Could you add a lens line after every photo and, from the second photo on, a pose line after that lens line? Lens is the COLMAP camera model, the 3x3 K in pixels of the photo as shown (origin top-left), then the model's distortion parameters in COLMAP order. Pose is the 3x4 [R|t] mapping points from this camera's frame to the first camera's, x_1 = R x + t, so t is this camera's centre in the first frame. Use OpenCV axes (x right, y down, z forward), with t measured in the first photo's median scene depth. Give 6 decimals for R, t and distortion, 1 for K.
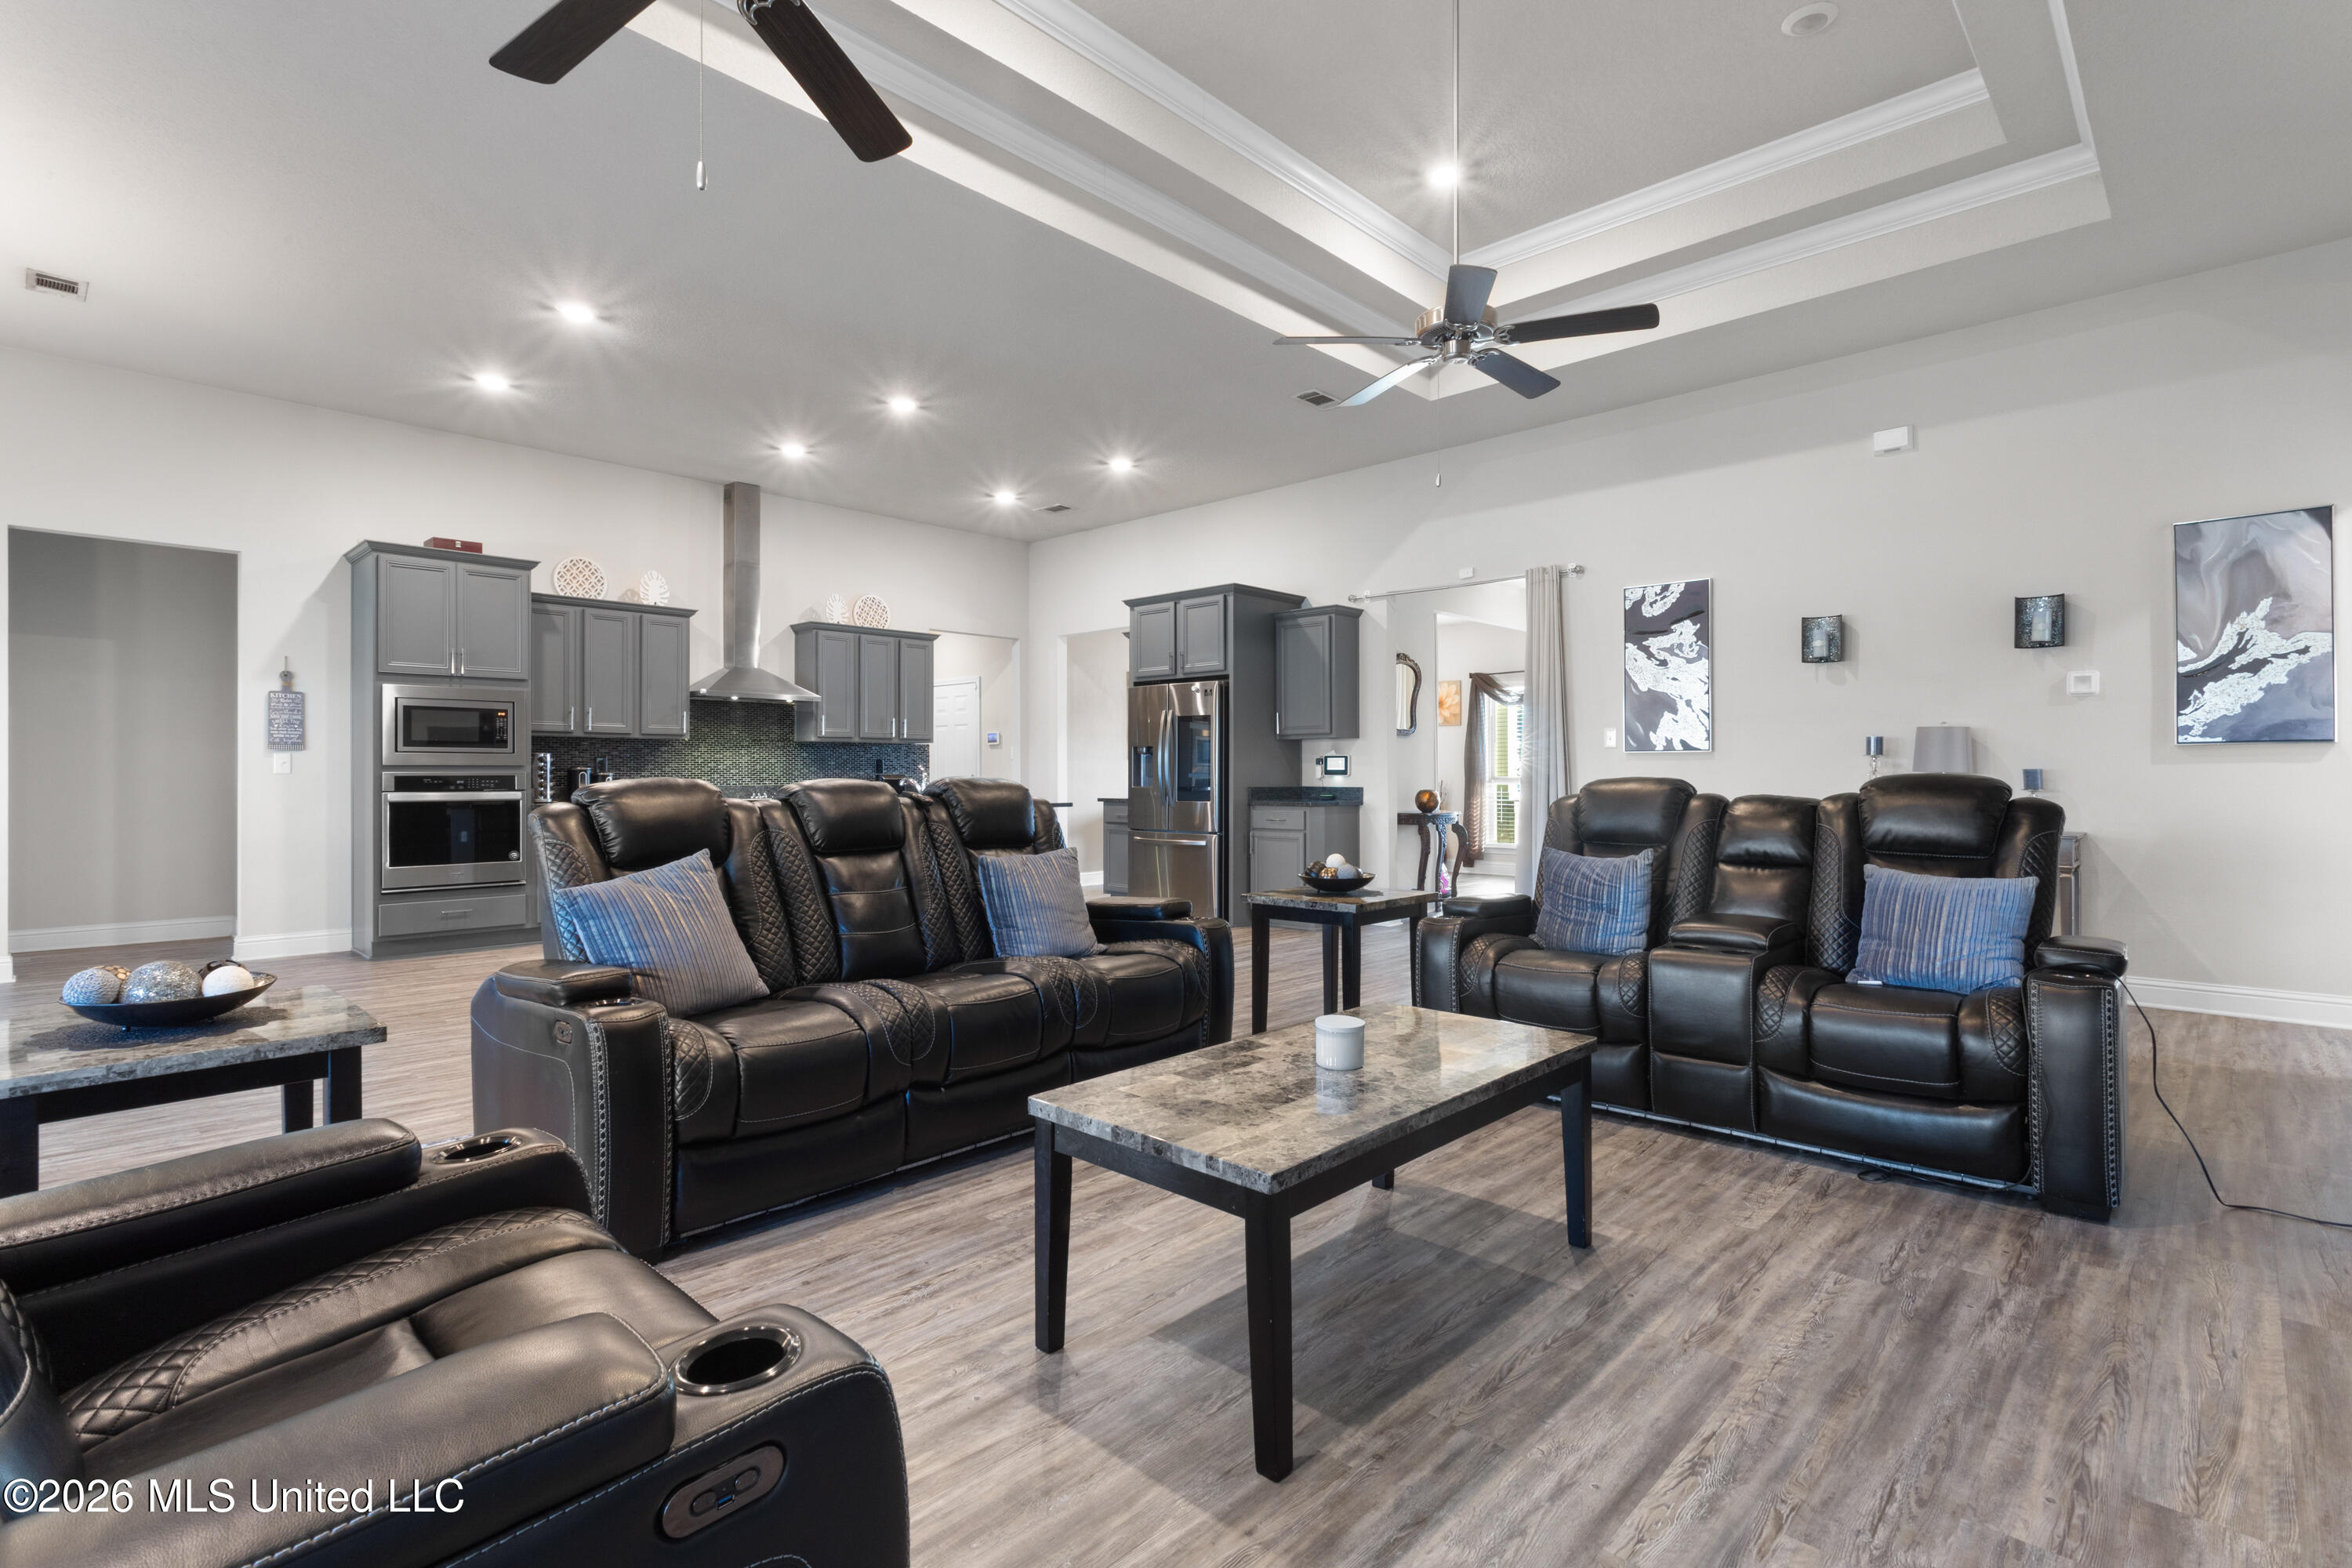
lens RADIAL K [[1112.6, 0, 1172.1], [0, 1112.6, 760.9], [0, 0, 1]] dist [0.004472, 0.000293]
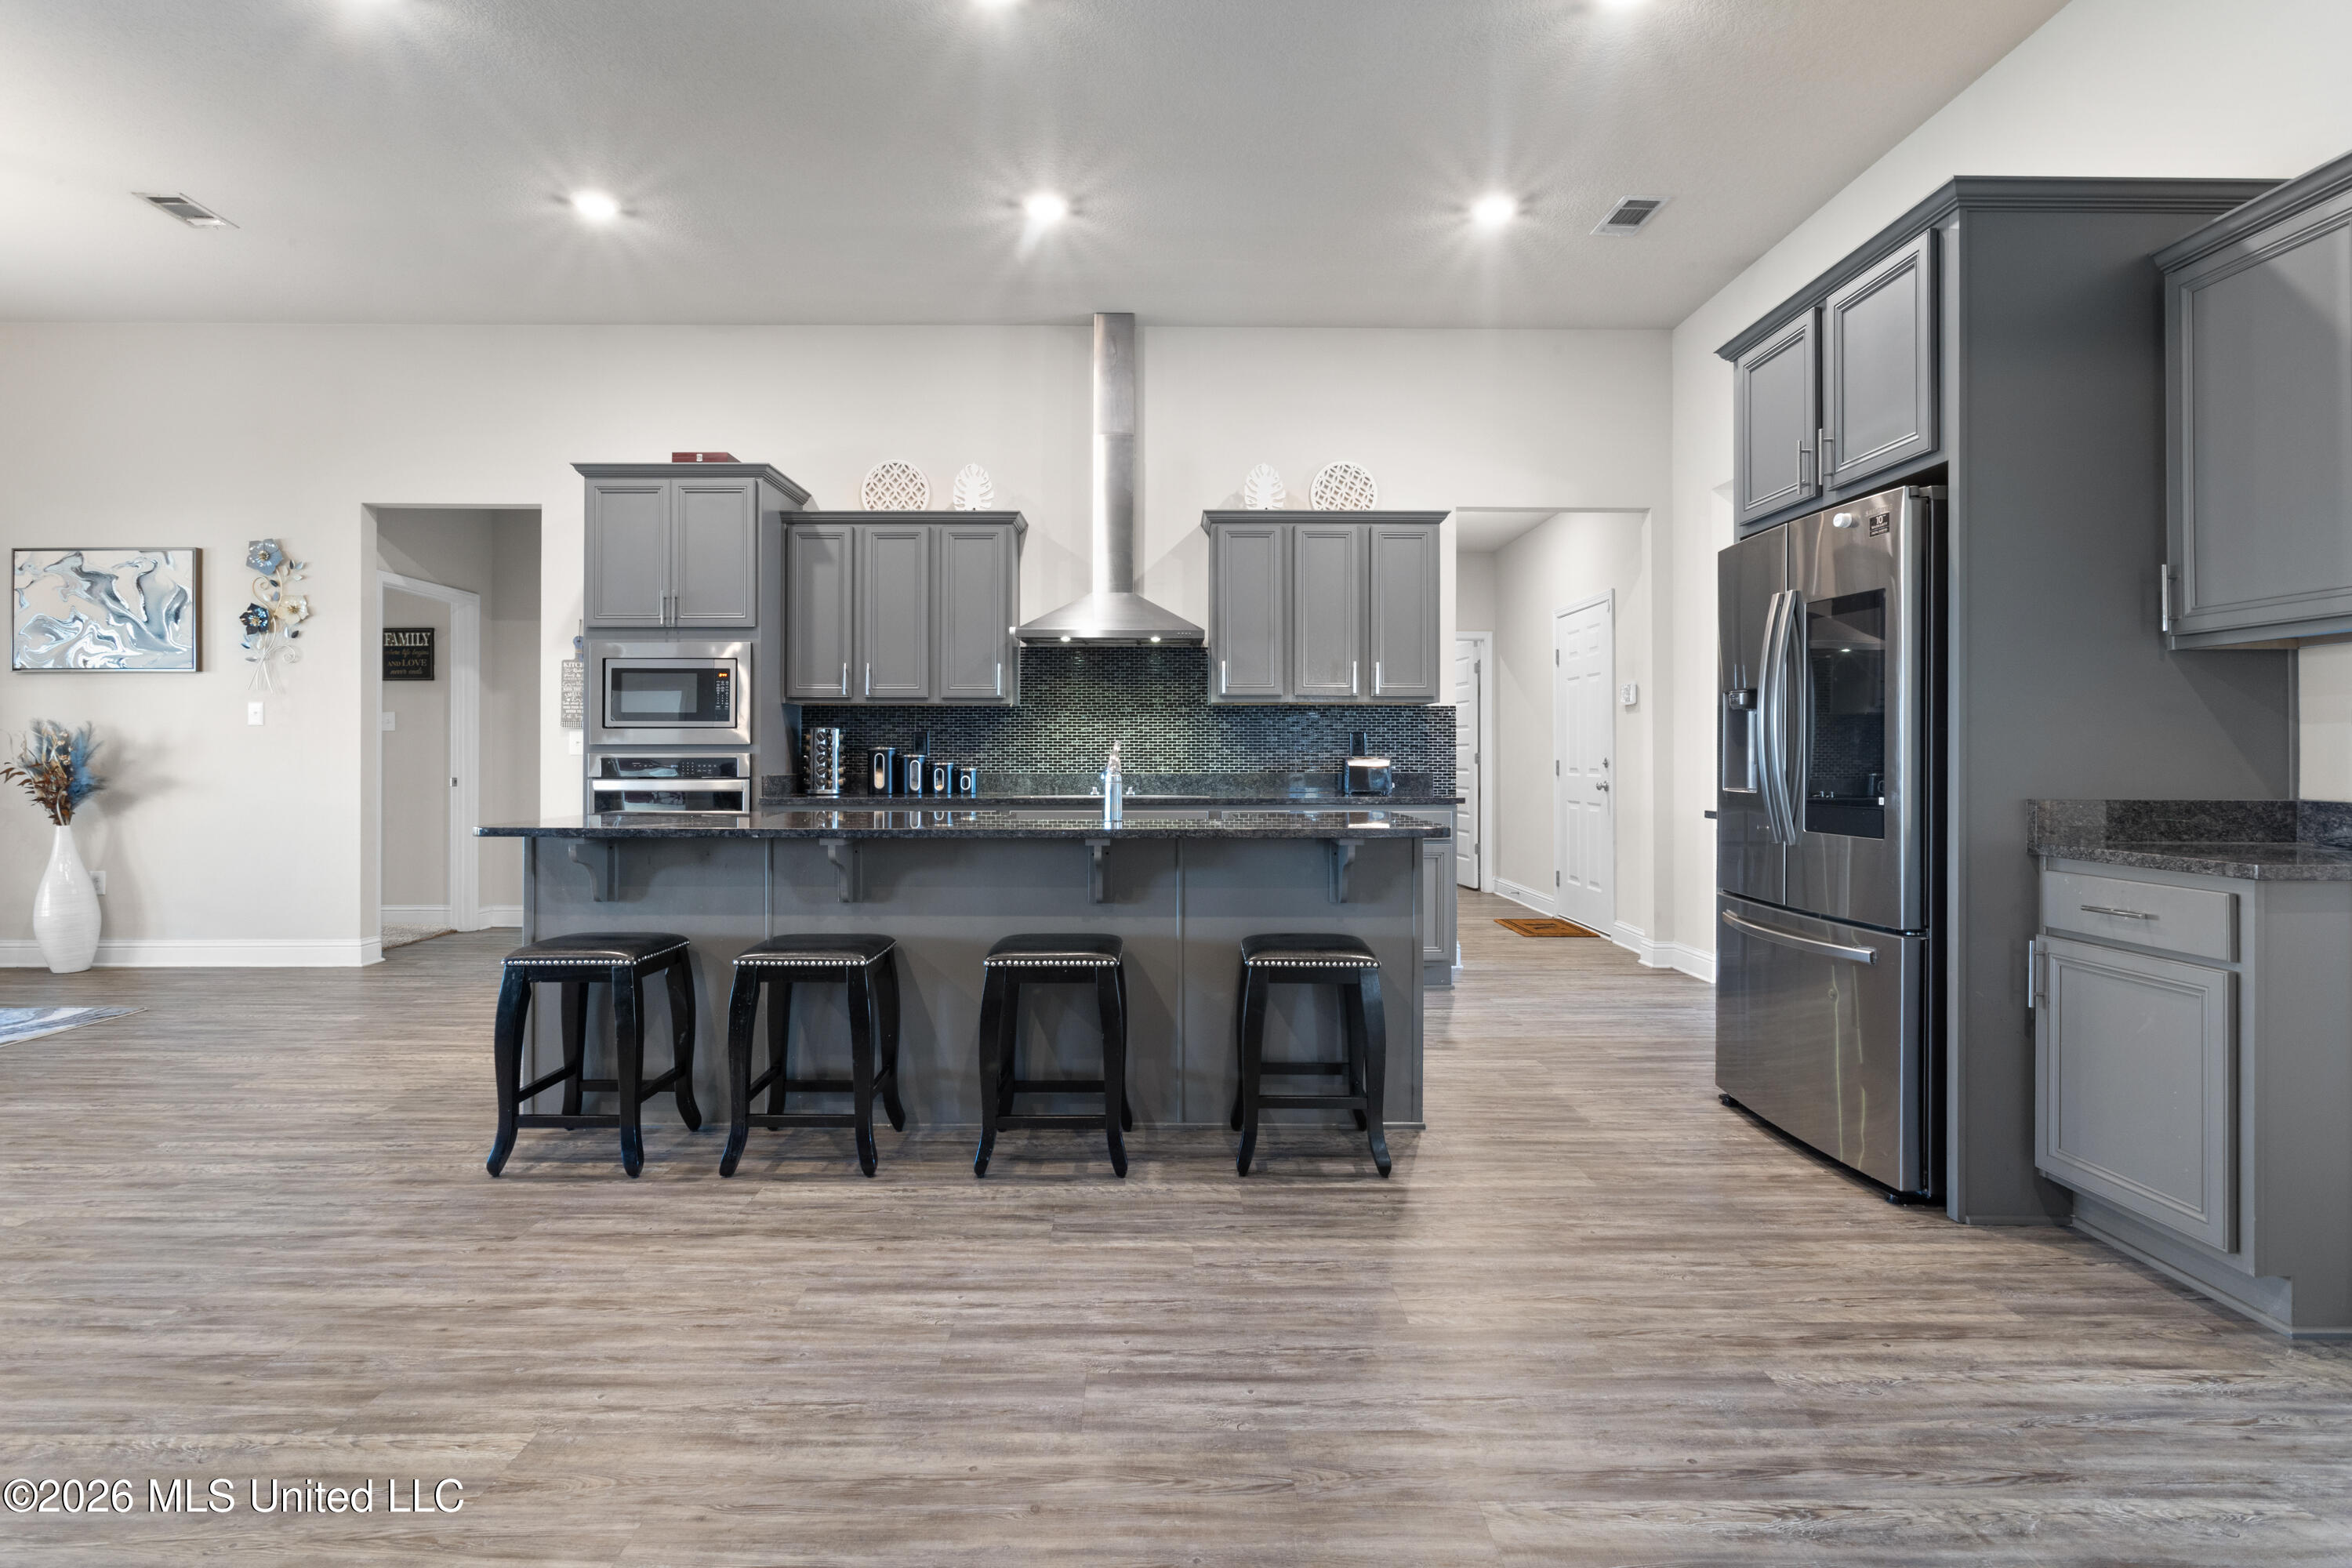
lens RADIAL K [[1190.2, 0, 1177.8], [0, 1190.2, 751.9], [0, 0, 1]] dist [-0.003352, 0.000947]
pose [[0.698732, -0.004346, -0.715370, 0.169840], [0.007833, 0.999968, 0.001576, 0.009890], [0.715340, -0.006704, 0.698744, 0.636888]]
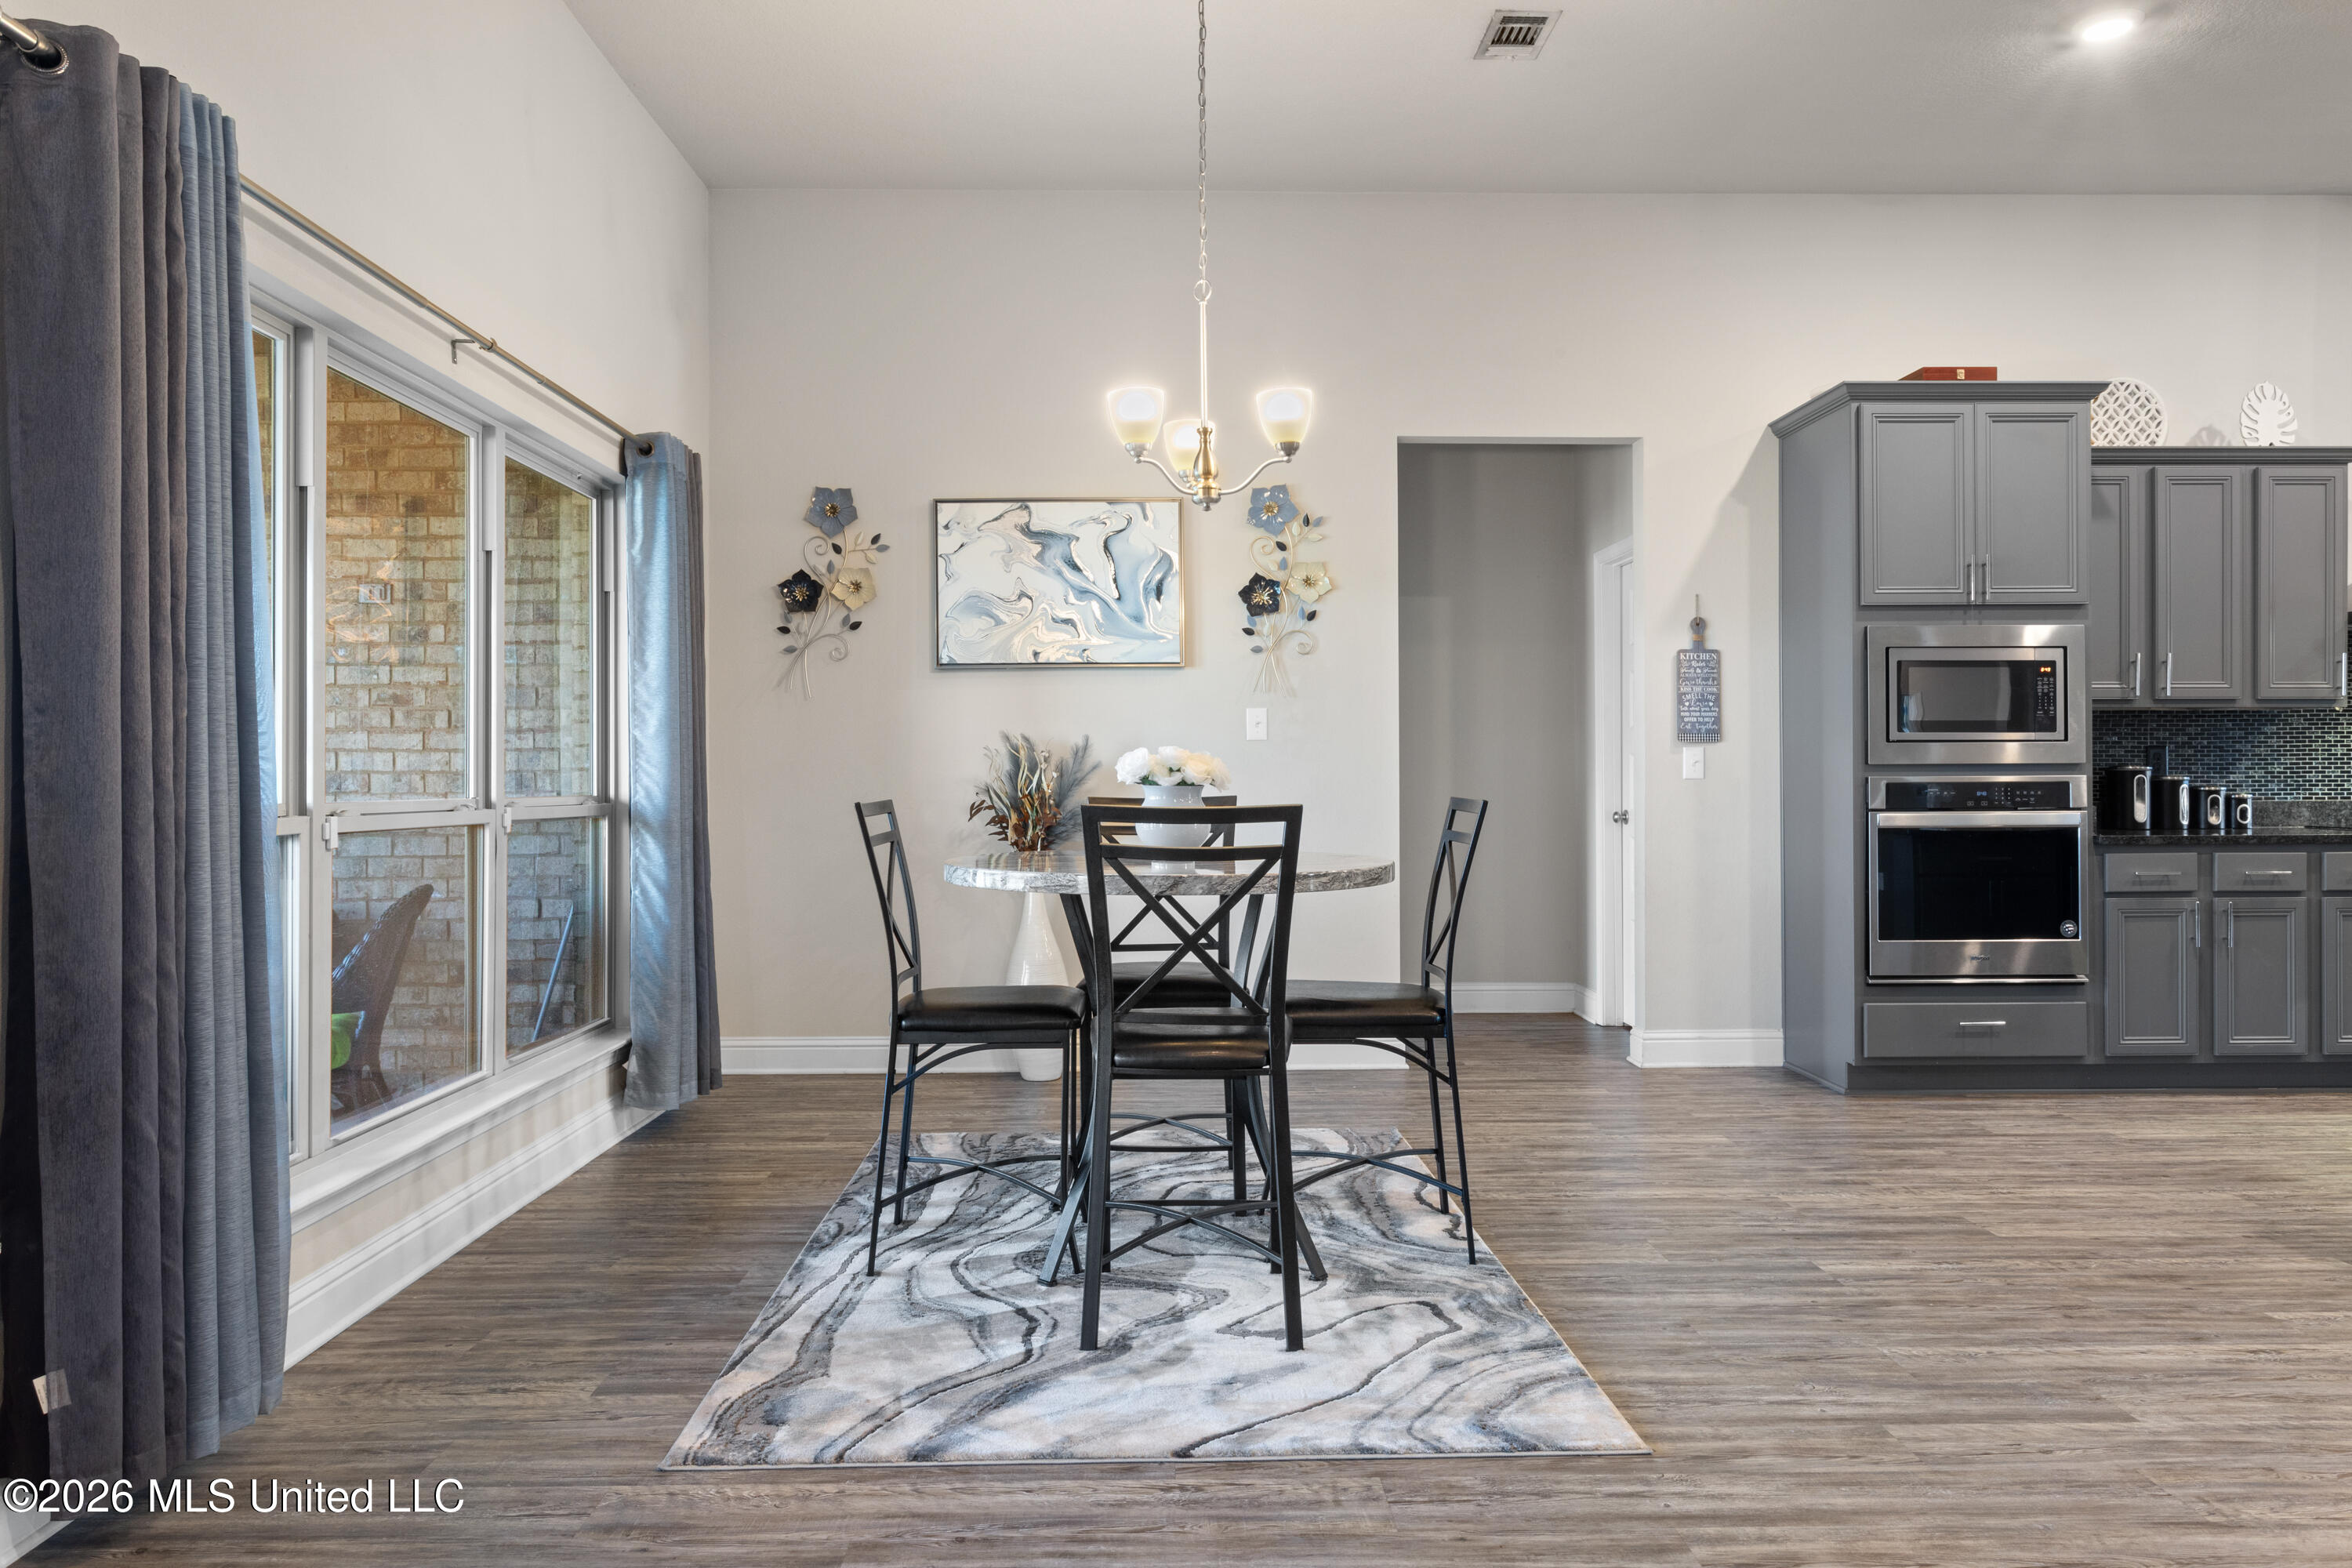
lens RADIAL K [[1540.5, 0, 1176.0], [0, 1540.5, 784.0], [0, 0, 1]] dist [-0.007938, -0.000499]
pose [[0.706474, 0.001800, -0.707736, -0.355477], [0.012054, 0.999821, 0.014575, -0.002133], [0.707636, -0.018828, 0.706326, 0.157648]]
